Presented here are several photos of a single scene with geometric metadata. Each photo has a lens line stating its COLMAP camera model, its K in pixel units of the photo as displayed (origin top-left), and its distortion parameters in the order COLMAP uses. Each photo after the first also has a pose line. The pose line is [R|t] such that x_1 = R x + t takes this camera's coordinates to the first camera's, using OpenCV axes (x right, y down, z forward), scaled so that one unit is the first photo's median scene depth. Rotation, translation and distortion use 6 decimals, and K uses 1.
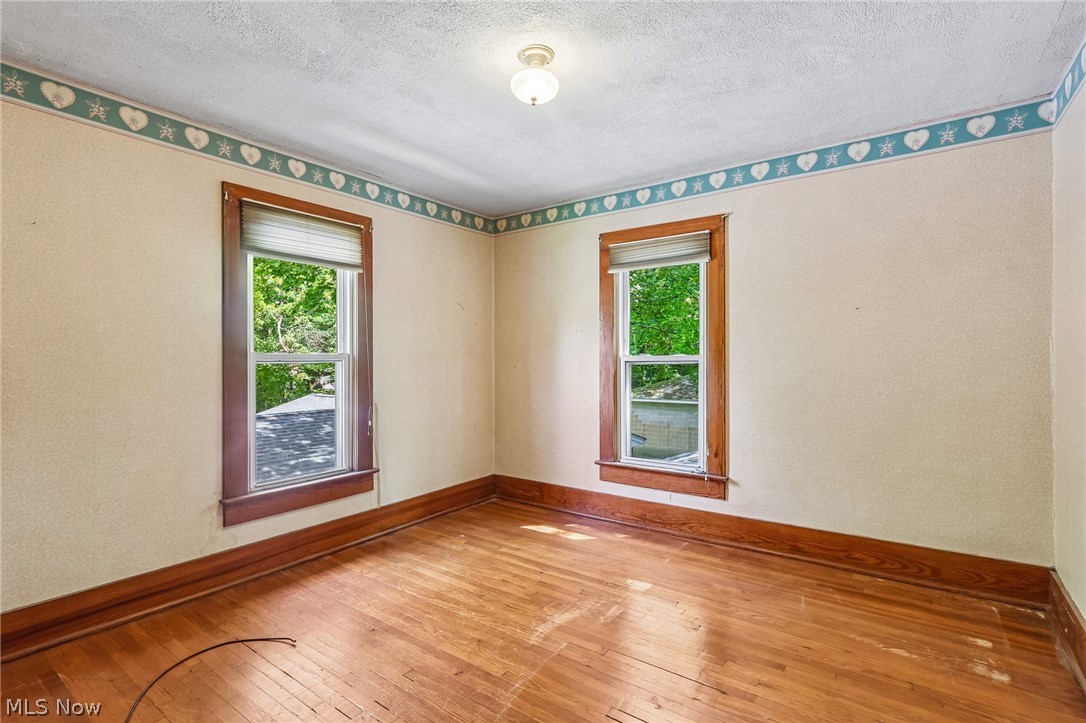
lens RADIAL K [[514.4, 0, 546.9], [0, 514.4, 359.9], [0, 0, 1]] dist [0.000129, -0.001125]
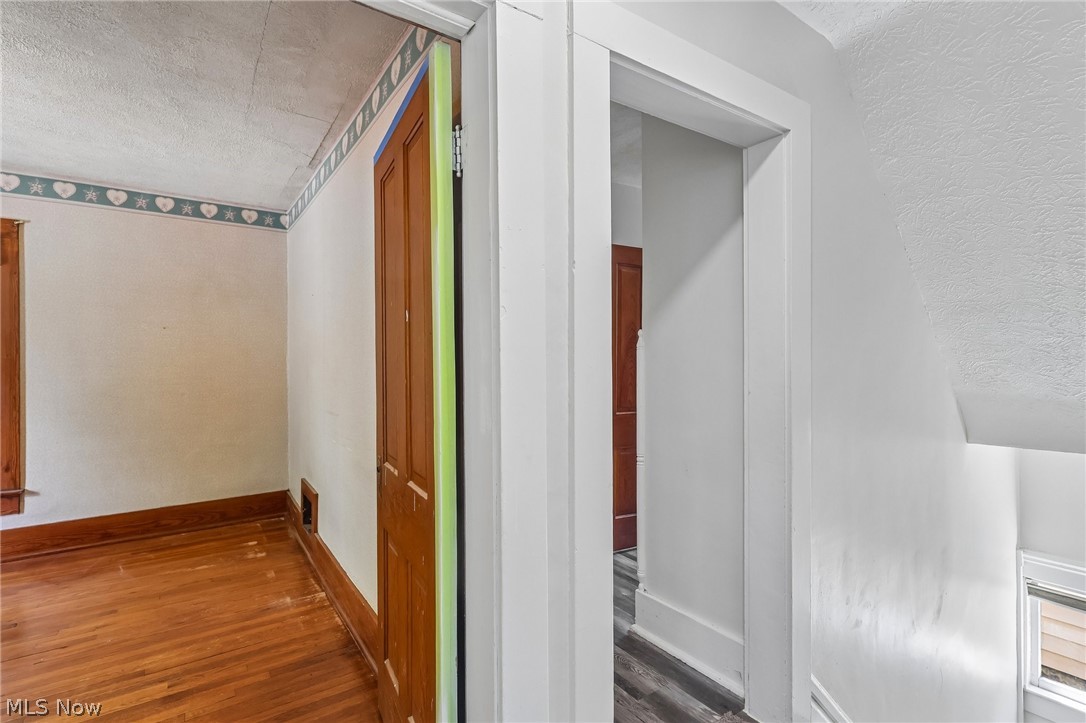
lens RADIAL K [[514.4, 0, 547.8], [0, 514.4, 361.4], [0, 0, 1]] dist [0.000129, -0.001125]
pose [[0.335313, -0.000739, 0.942106, -0.290623], [0.002375, 0.999997, -0.000061, -0.016196], [-0.942104, 0.002258, 0.335314, -0.336507]]
